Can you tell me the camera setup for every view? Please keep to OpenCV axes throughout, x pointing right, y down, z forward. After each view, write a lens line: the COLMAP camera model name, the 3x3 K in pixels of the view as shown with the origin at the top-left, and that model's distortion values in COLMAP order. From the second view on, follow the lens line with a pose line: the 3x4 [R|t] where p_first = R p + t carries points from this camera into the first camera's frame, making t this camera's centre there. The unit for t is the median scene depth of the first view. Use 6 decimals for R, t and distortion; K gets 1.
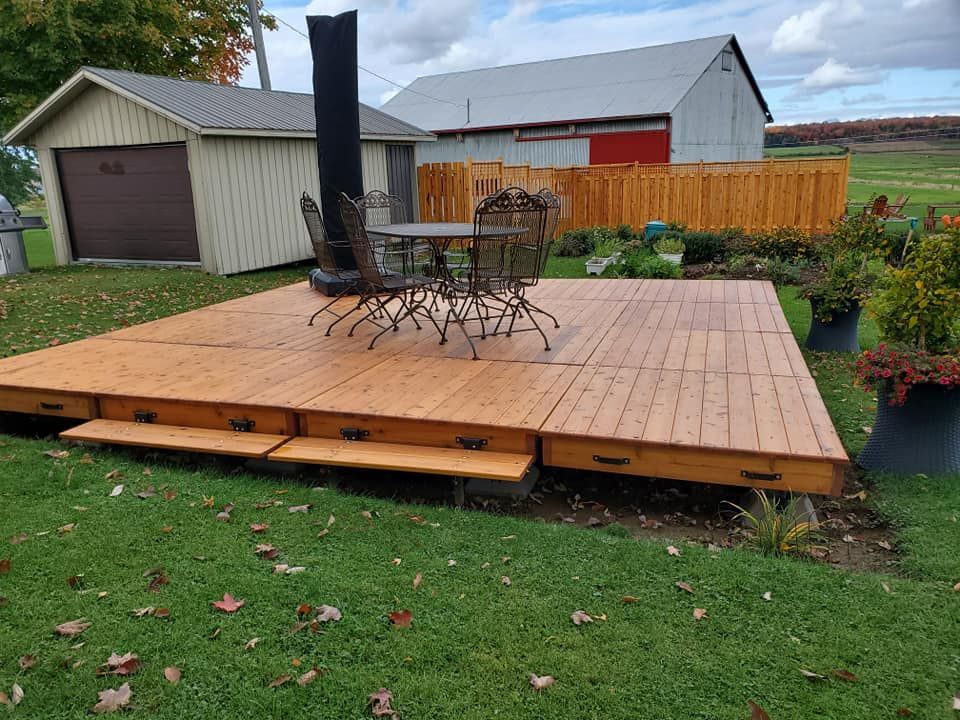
lens RADIAL K [[707.7, 0, 480.0], [0, 707.7, 360.0], [0, 0, 1]] dist [0.084364, 0.000442]
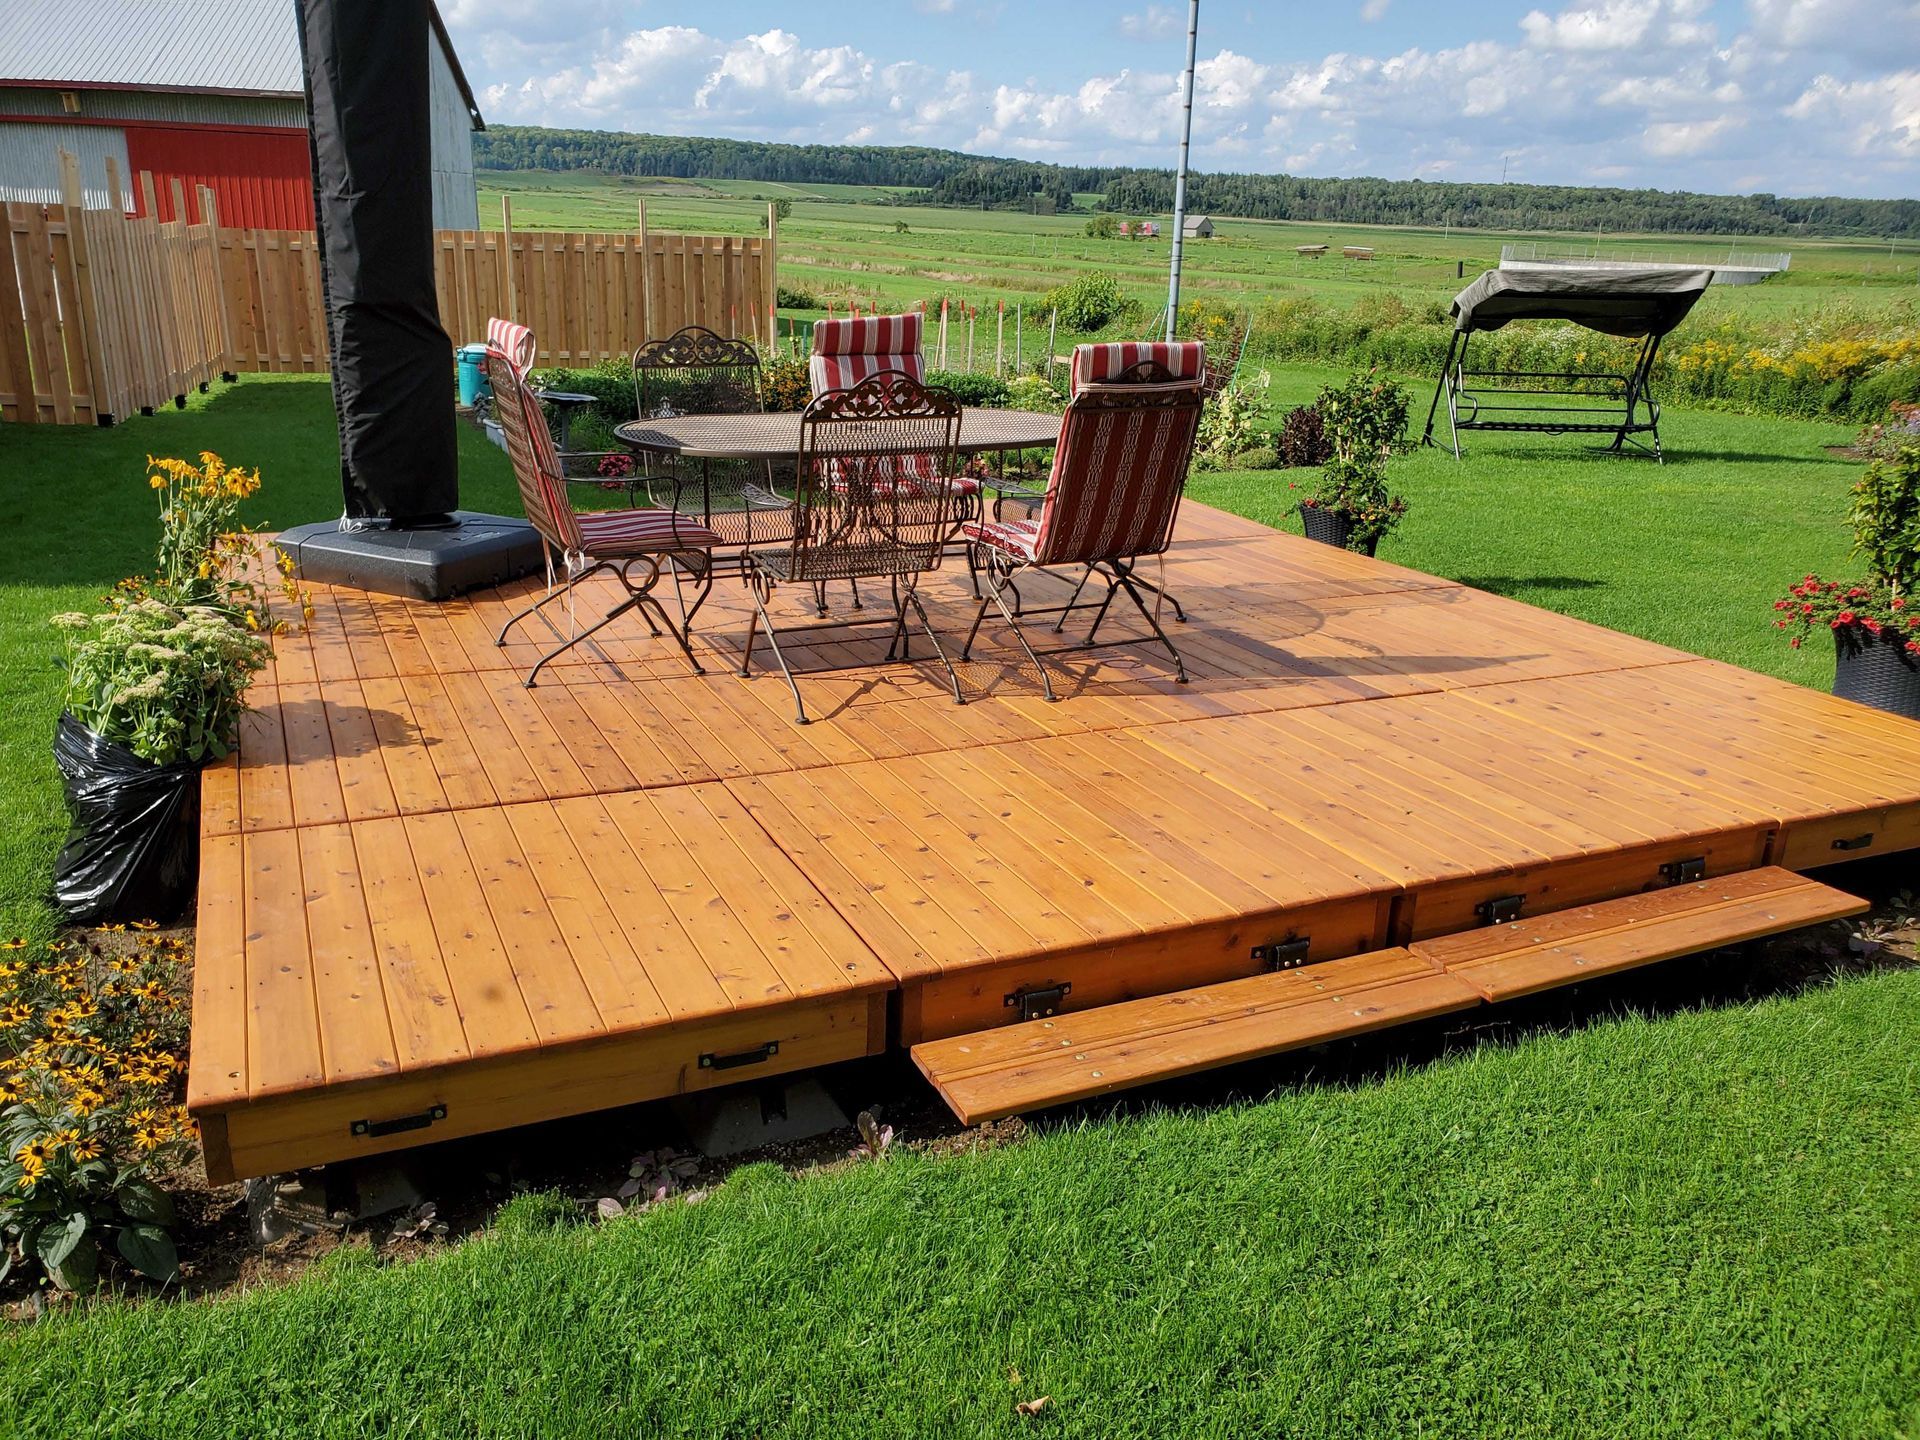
lens RADIAL K [[1490.4, 0, 960.0], [0, 1490.4, 720.0], [0, 0, 1]] dist [0.038332, -0.150100]
pose [[0.725626, -0.159014, 0.669464, -0.961133], [0.110985, 0.987239, 0.114197, -0.153740], [-0.679080, -0.008563, 0.734014, 0.452277]]
